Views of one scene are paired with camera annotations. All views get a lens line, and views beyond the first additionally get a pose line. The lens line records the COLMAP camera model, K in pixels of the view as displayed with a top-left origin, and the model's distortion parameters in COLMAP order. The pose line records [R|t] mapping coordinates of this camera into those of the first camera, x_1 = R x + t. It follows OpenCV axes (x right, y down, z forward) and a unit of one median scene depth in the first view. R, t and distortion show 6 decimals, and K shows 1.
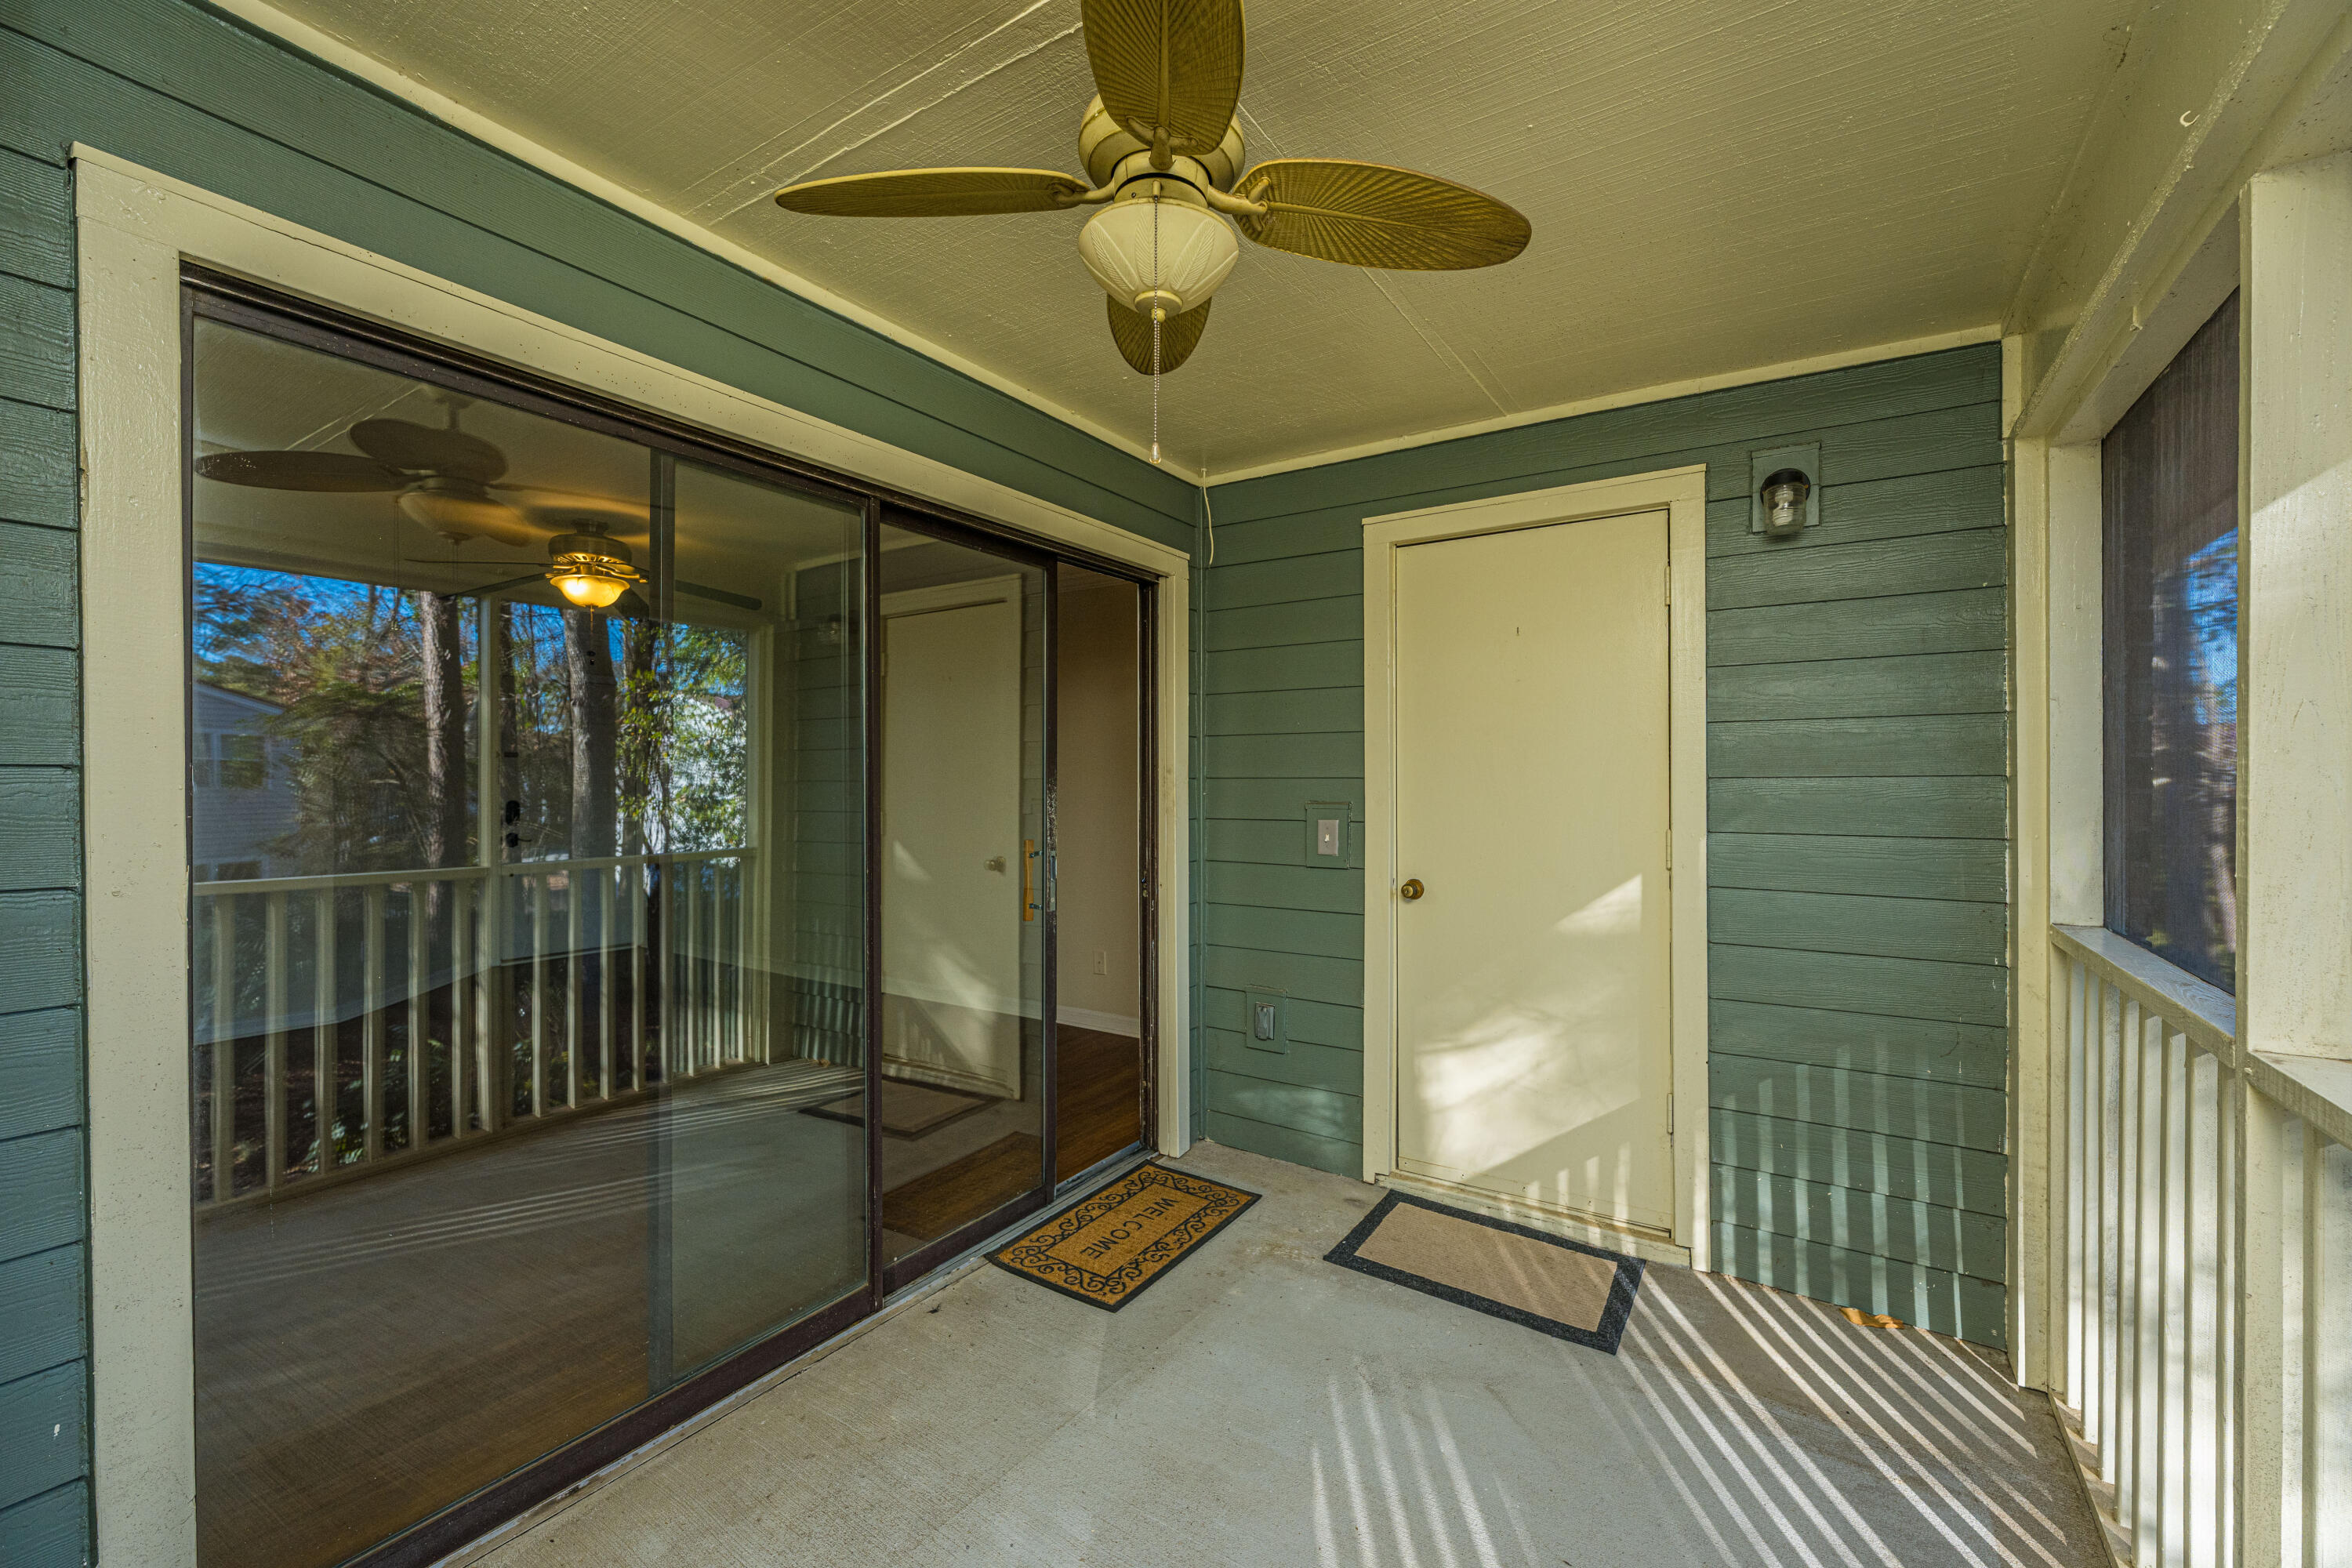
lens RADIAL K [[942.0, 0, 1184.1], [0, 942.0, 779.7], [0, 0, 1]] dist [-0.000189, -0.000163]
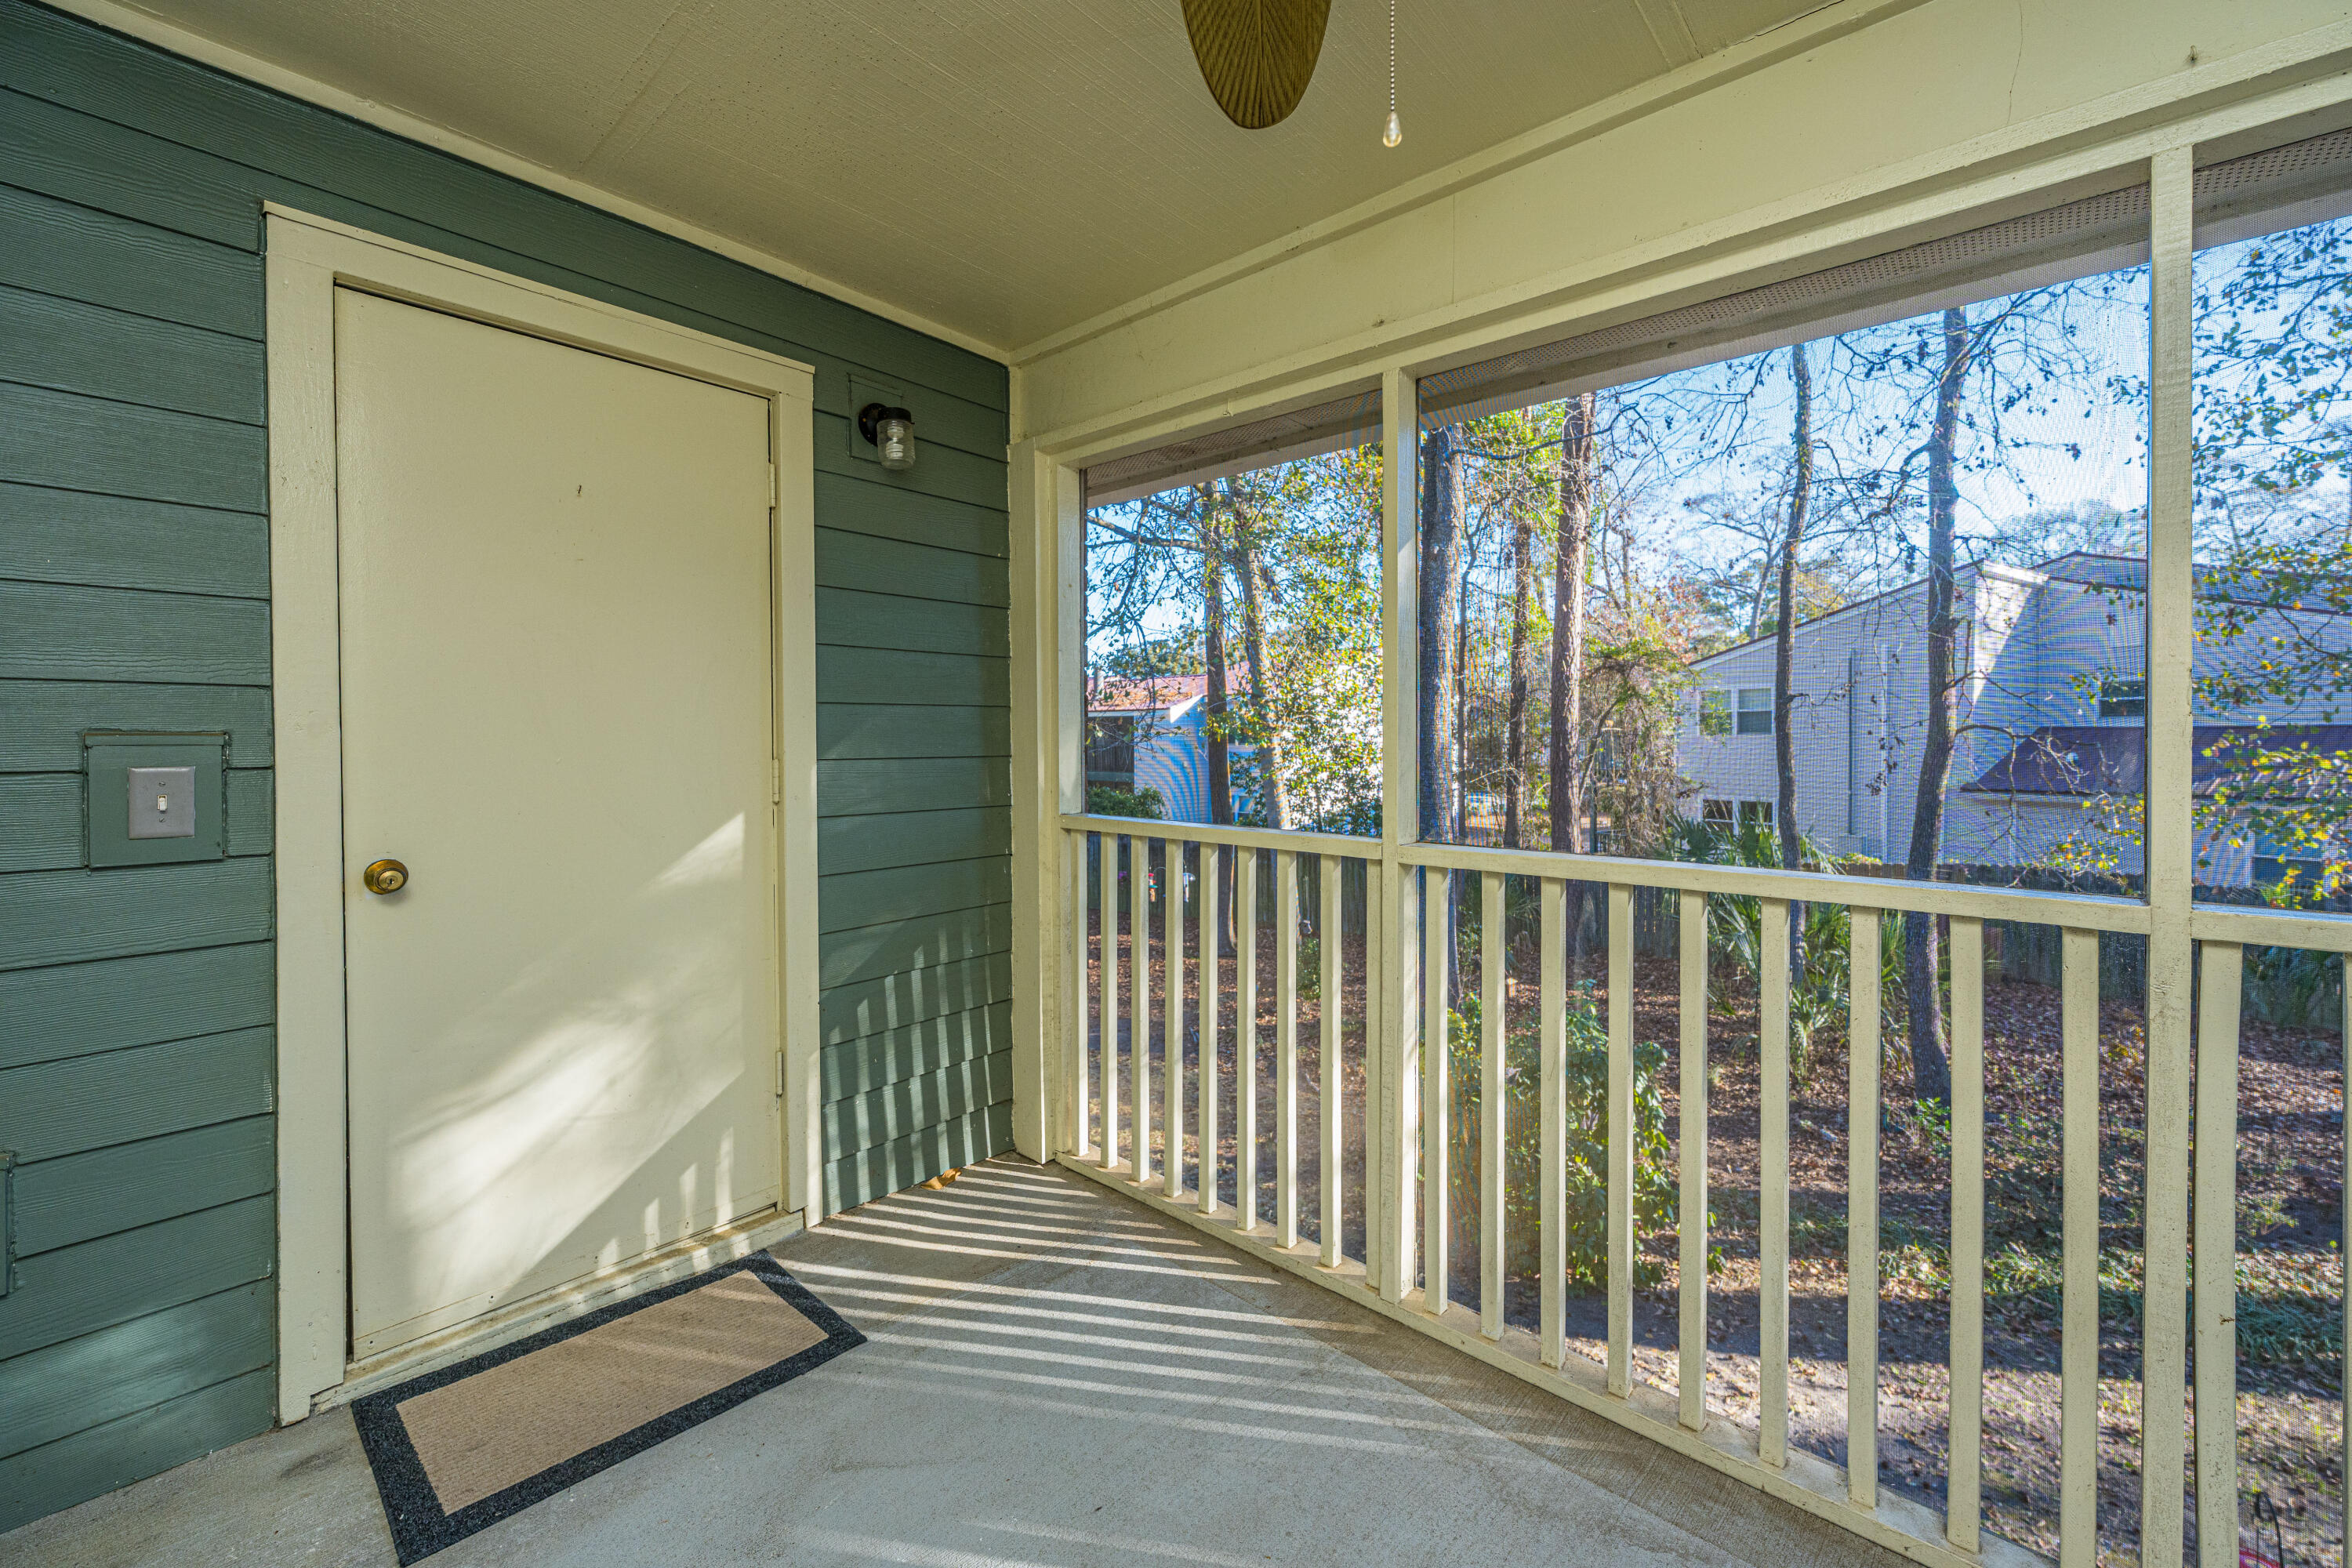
lens RADIAL K [[958.1, 0, 1161.7], [0, 958.1, 750.5], [0, 0, 1]] dist [0.002583, -0.000240]
pose [[0.150348, -0.008298, 0.988598, -0.343874], [0.001218, 0.999966, 0.008209, 0.040246], [-0.988632, -0.000030, 0.150353, 0.515348]]
